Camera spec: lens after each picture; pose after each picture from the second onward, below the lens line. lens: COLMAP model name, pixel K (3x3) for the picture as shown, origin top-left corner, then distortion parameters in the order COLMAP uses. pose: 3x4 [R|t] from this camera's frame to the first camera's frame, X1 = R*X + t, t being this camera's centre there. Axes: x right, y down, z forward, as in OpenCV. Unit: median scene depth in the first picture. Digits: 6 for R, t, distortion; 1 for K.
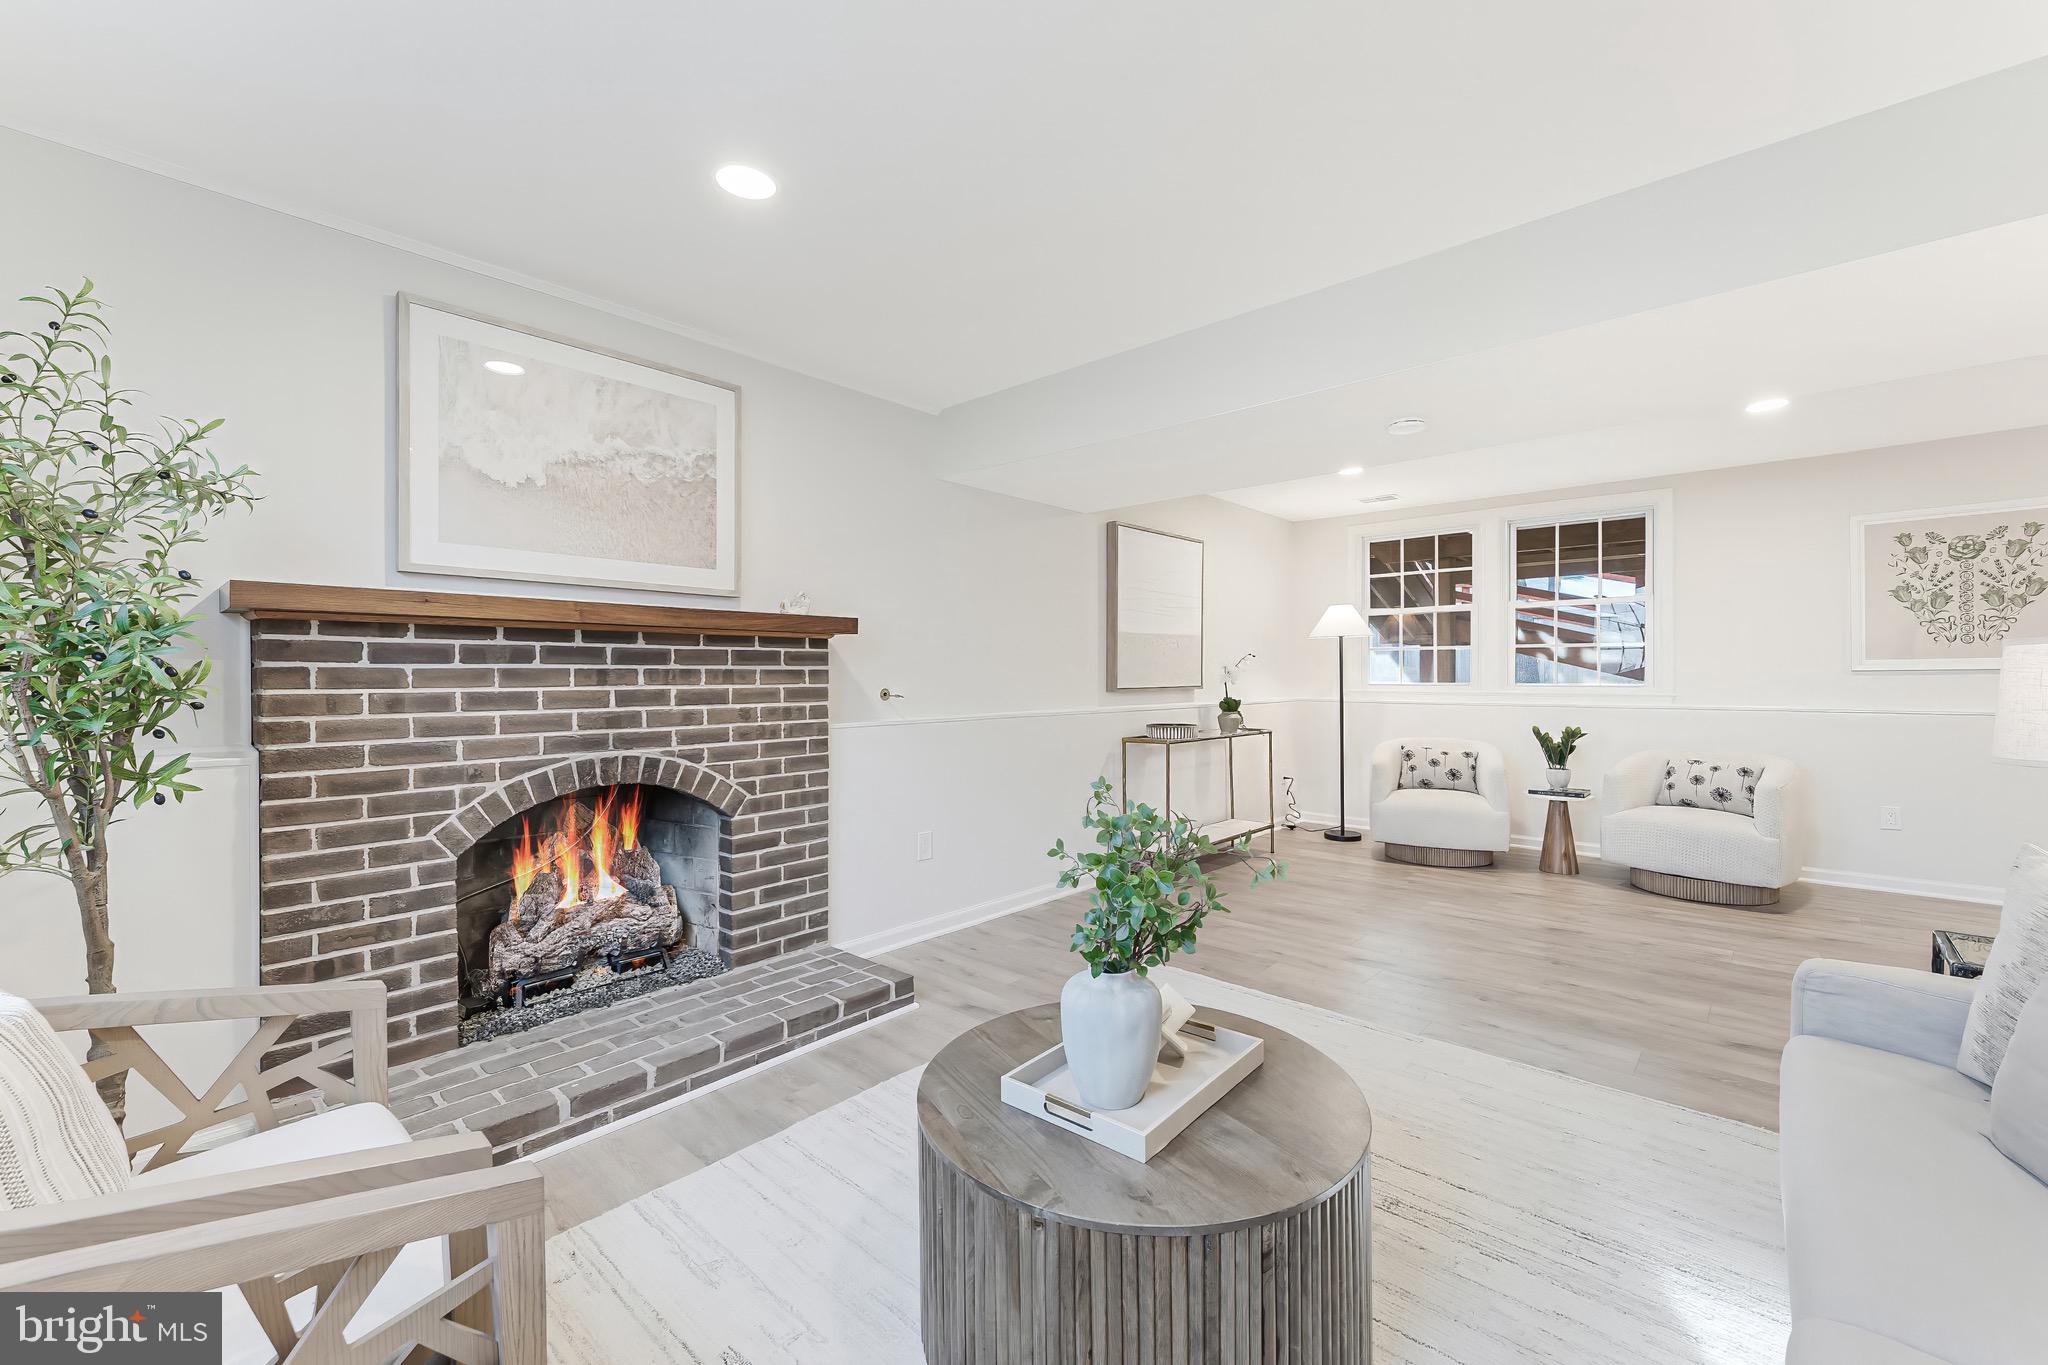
lens RADIAL K [[823.9, 0, 1027.8], [0, 823.9, 680.2], [0, 0, 1]] dist [-0.000708, -0.000139]
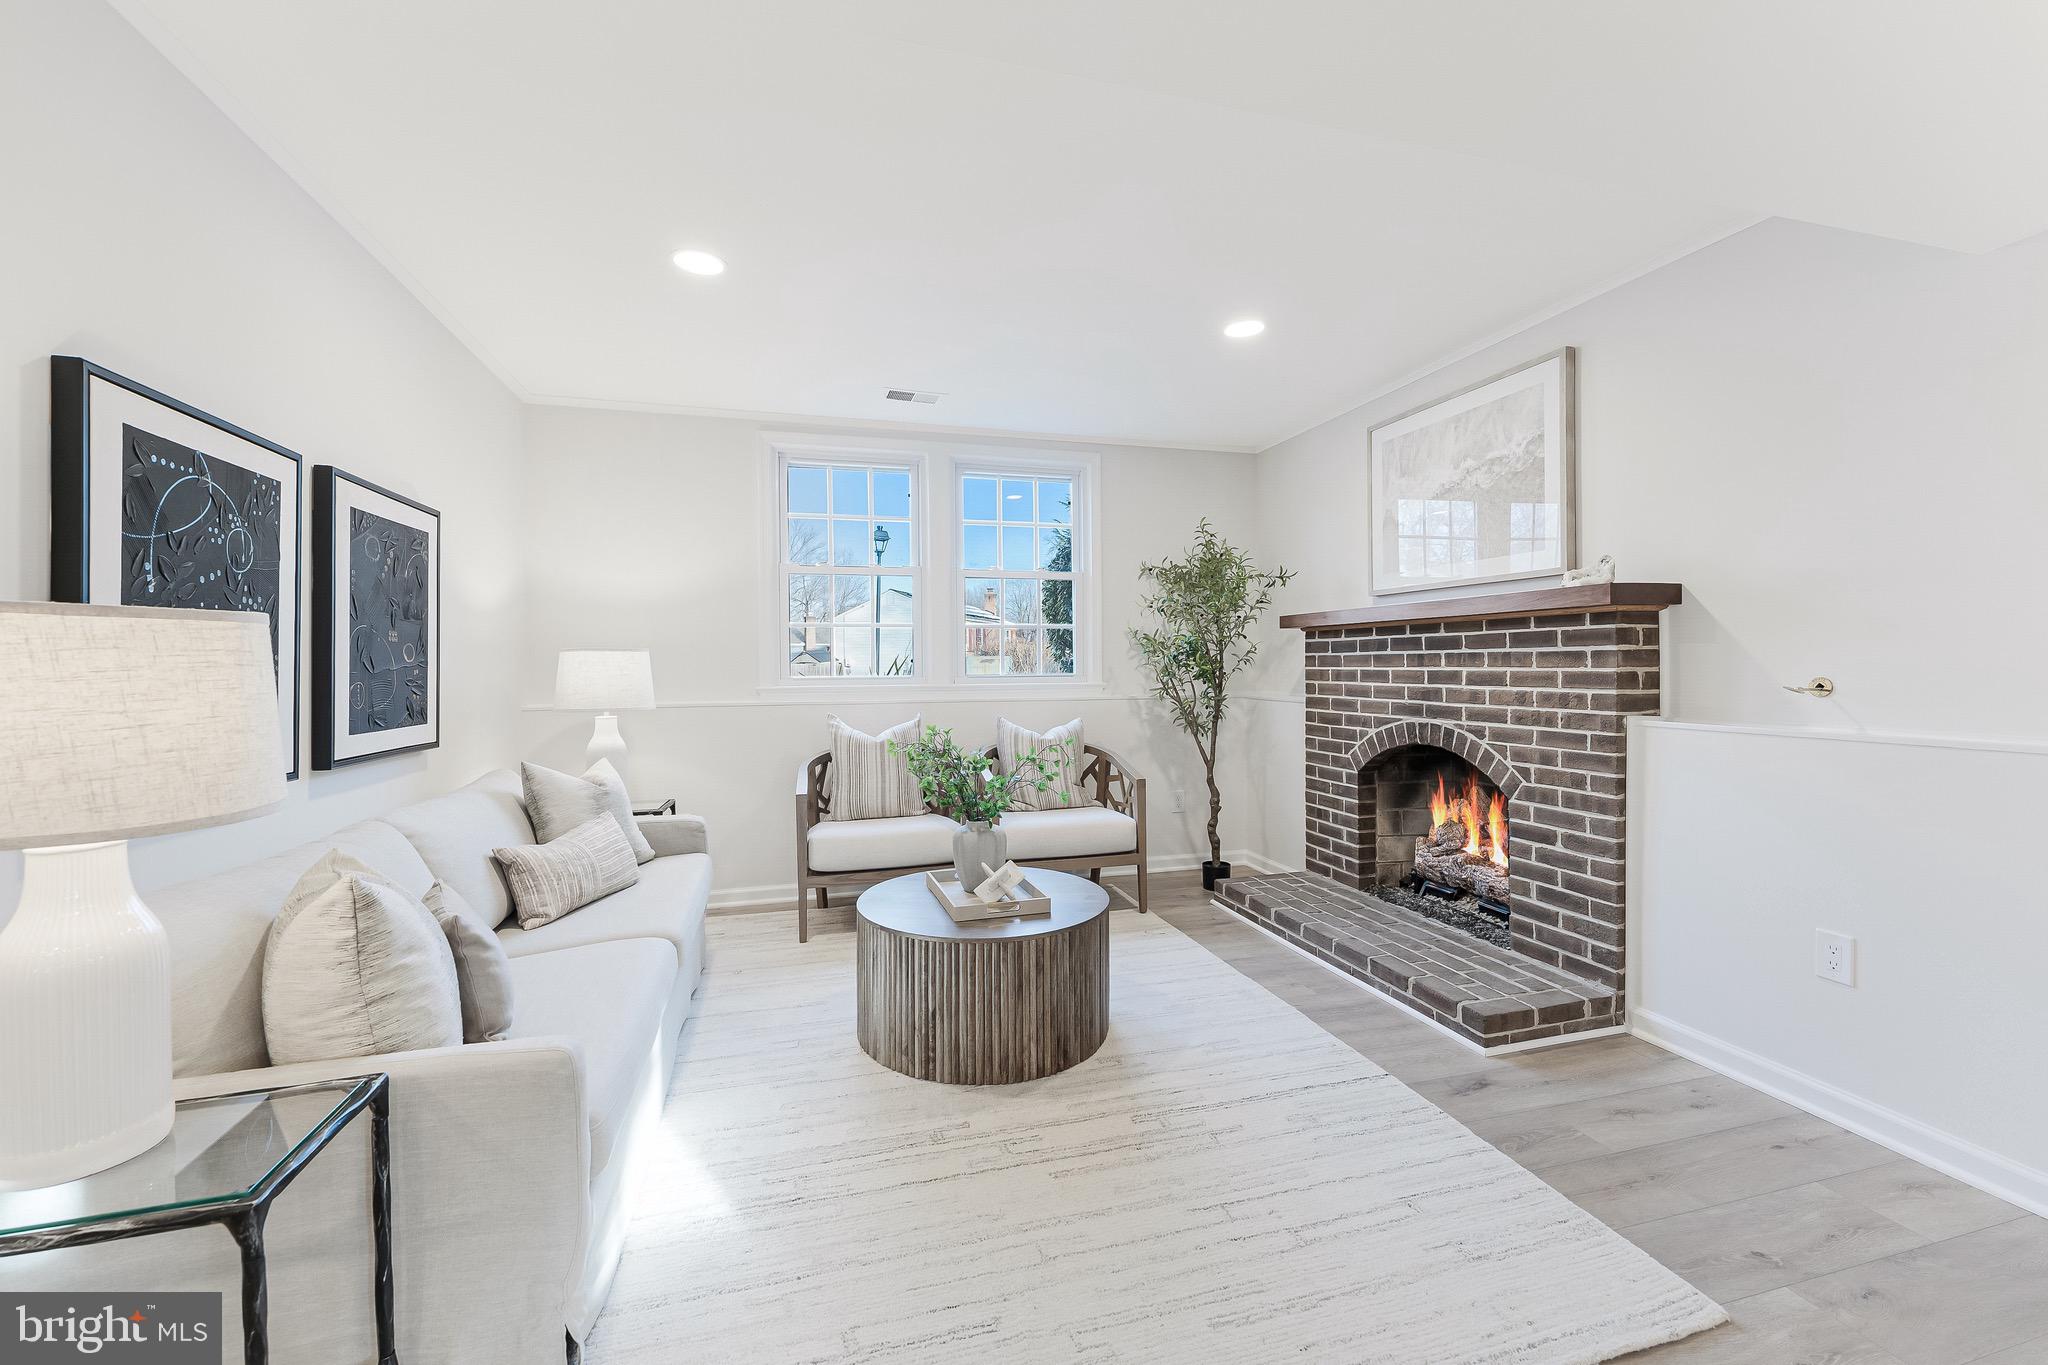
lens RADIAL K [[823.9, 0, 1028.9], [0, 823.9, 668.2], [0, 0, 1]] dist [-0.000708, -0.000139]
pose [[-0.531351, 0.010997, -0.847081, 0.799368], [0.002751, 0.999933, 0.011256, -0.006474], [0.847148, 0.003651, -0.531345, 1.029400]]
